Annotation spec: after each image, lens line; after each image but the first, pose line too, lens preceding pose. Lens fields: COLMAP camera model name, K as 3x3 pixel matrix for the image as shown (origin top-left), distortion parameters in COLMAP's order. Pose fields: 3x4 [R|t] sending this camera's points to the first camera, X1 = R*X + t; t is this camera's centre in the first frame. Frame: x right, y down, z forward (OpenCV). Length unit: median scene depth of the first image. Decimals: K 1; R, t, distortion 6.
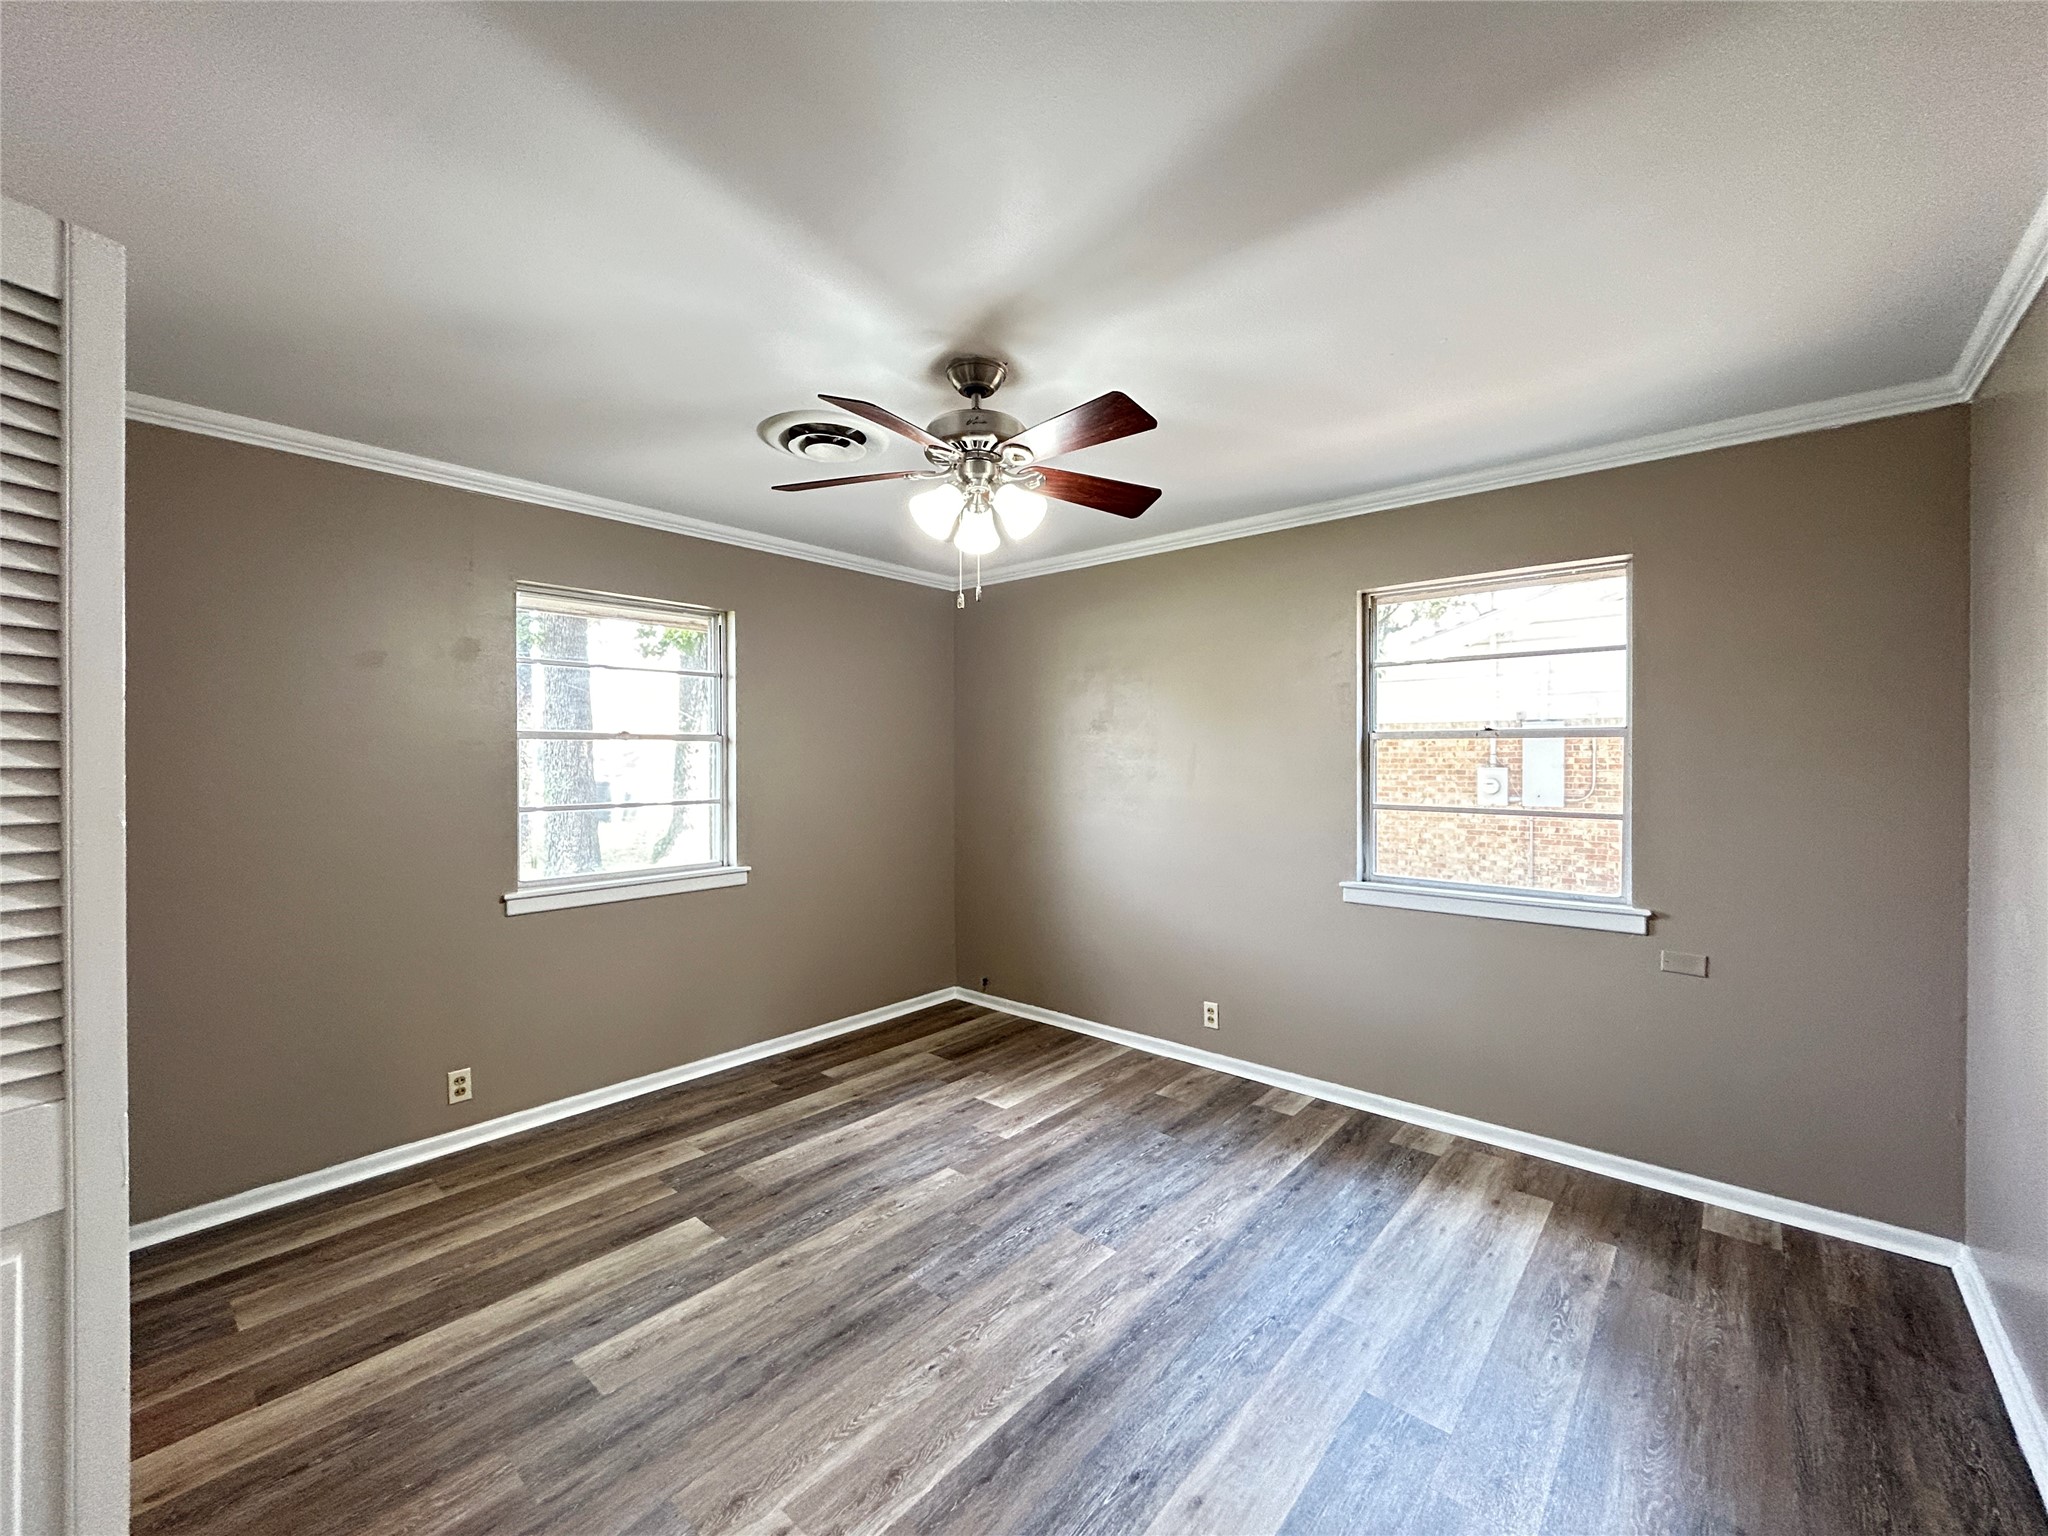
lens RADIAL K [[833.5, 0, 1020.7], [0, 833.5, 766.8], [0, 0, 1]] dist [-0.000265, -0.000043]
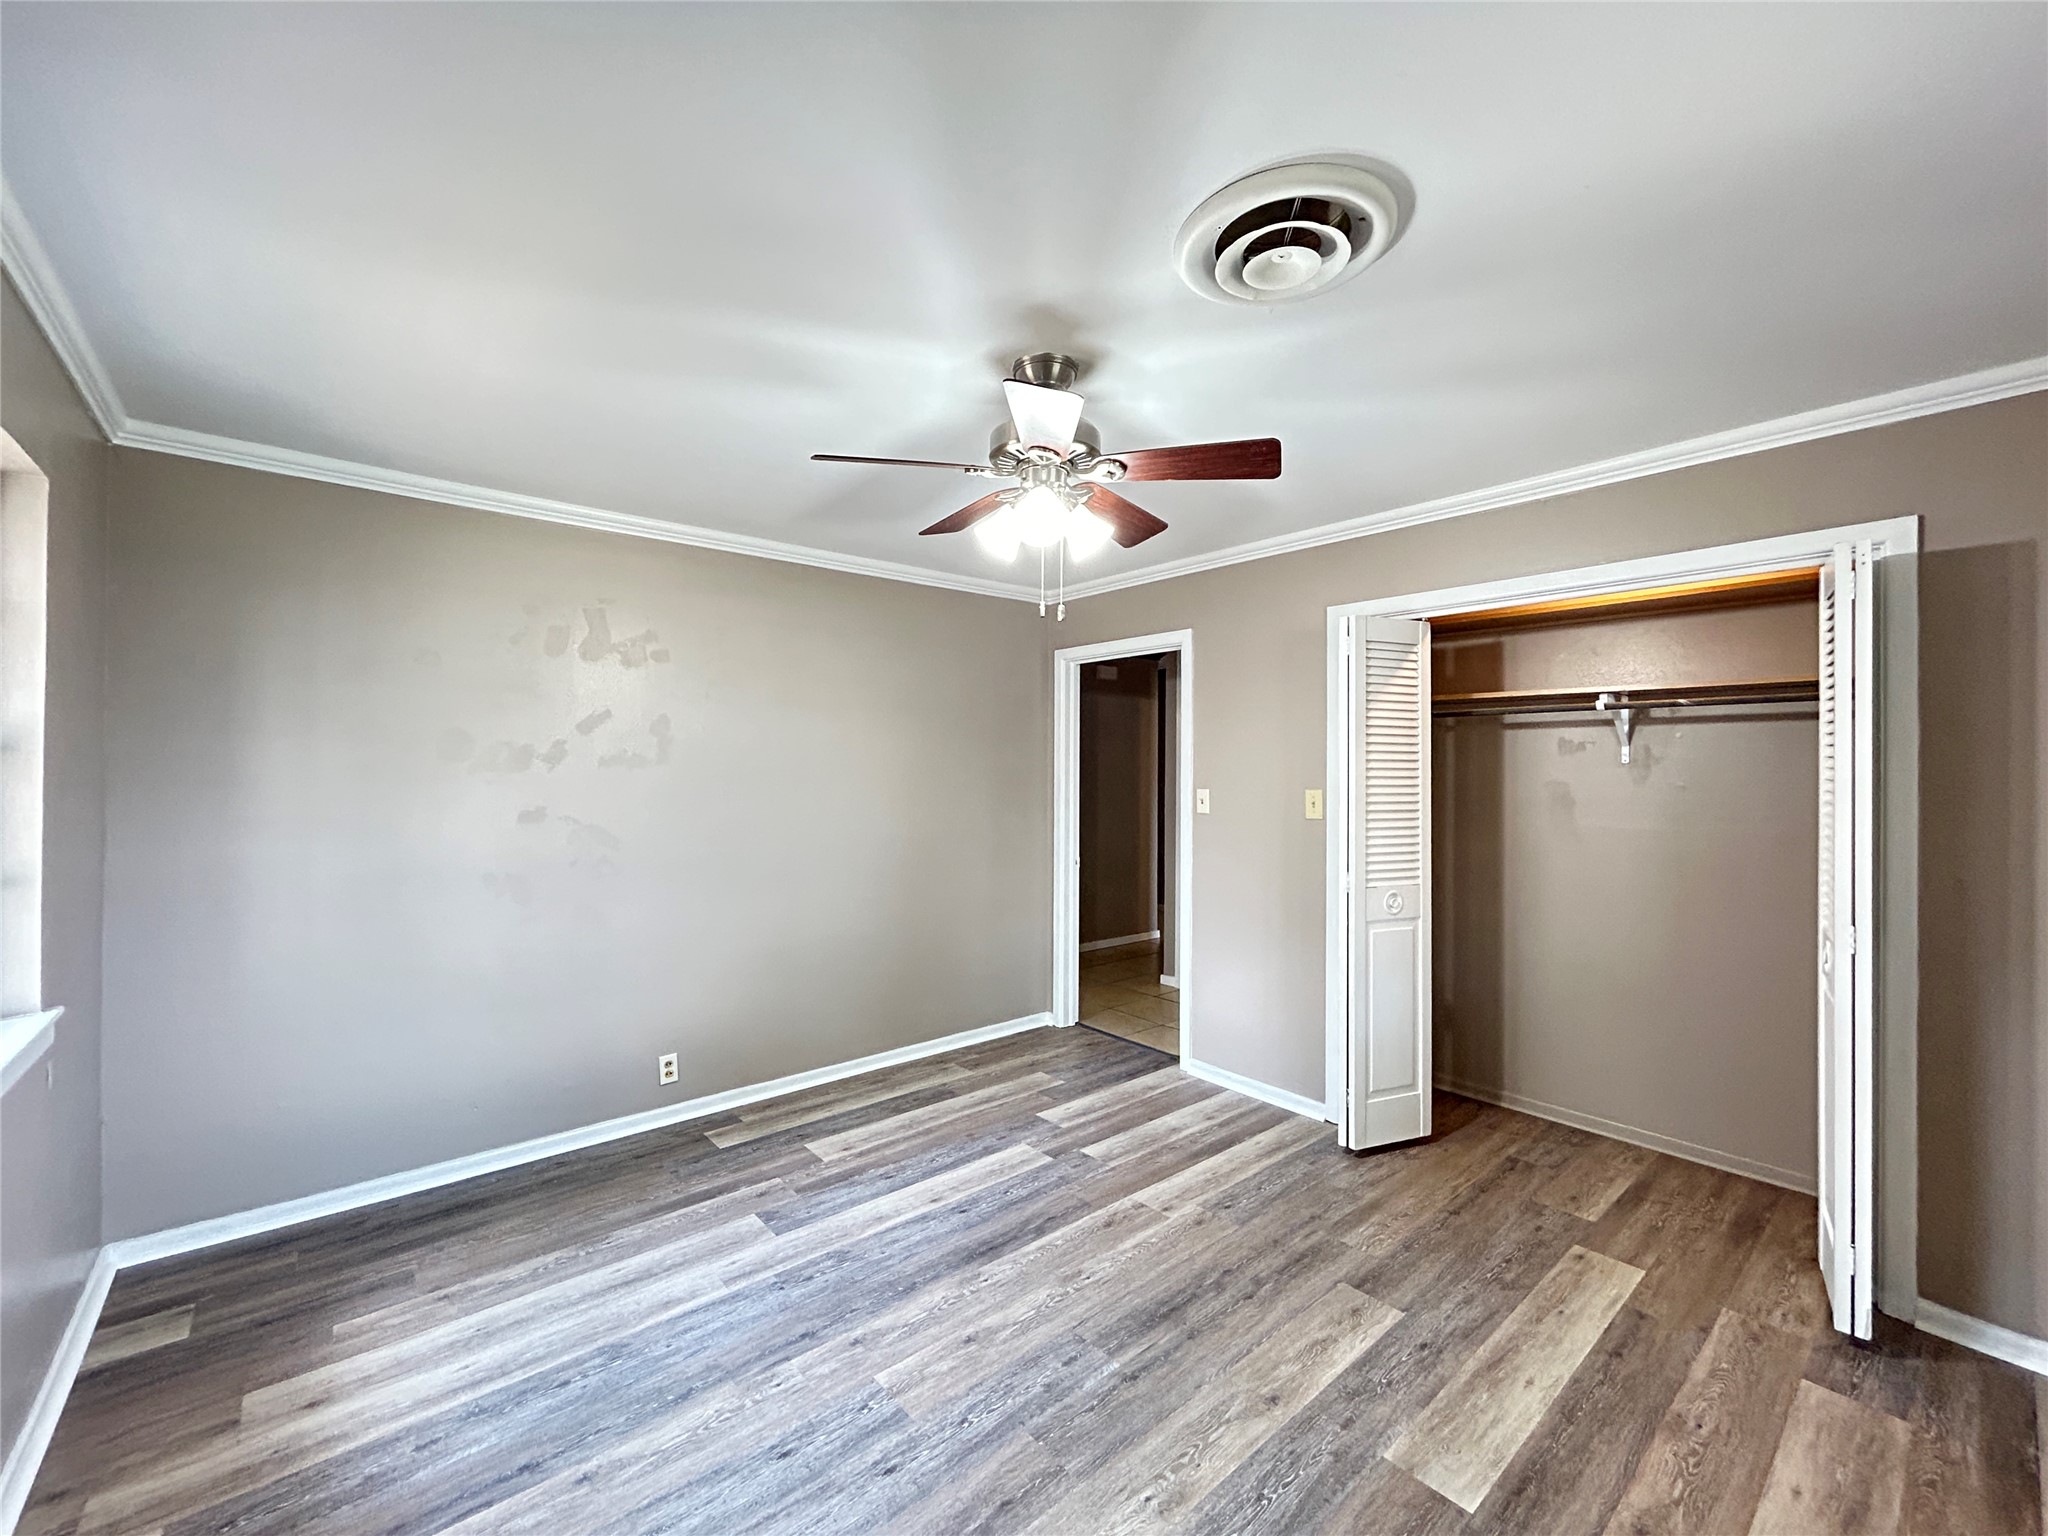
lens RADIAL K [[833.5, 0, 1020.7], [0, 833.5, 766.8], [0, 0, 1]] dist [-0.000265, -0.000043]
pose [[-0.988720, -0.002035, 0.149762, -0.171404], [-0.001236, 0.999985, 0.005425, -0.038420], [-0.149771, 0.005179, -0.988707, 1.991888]]
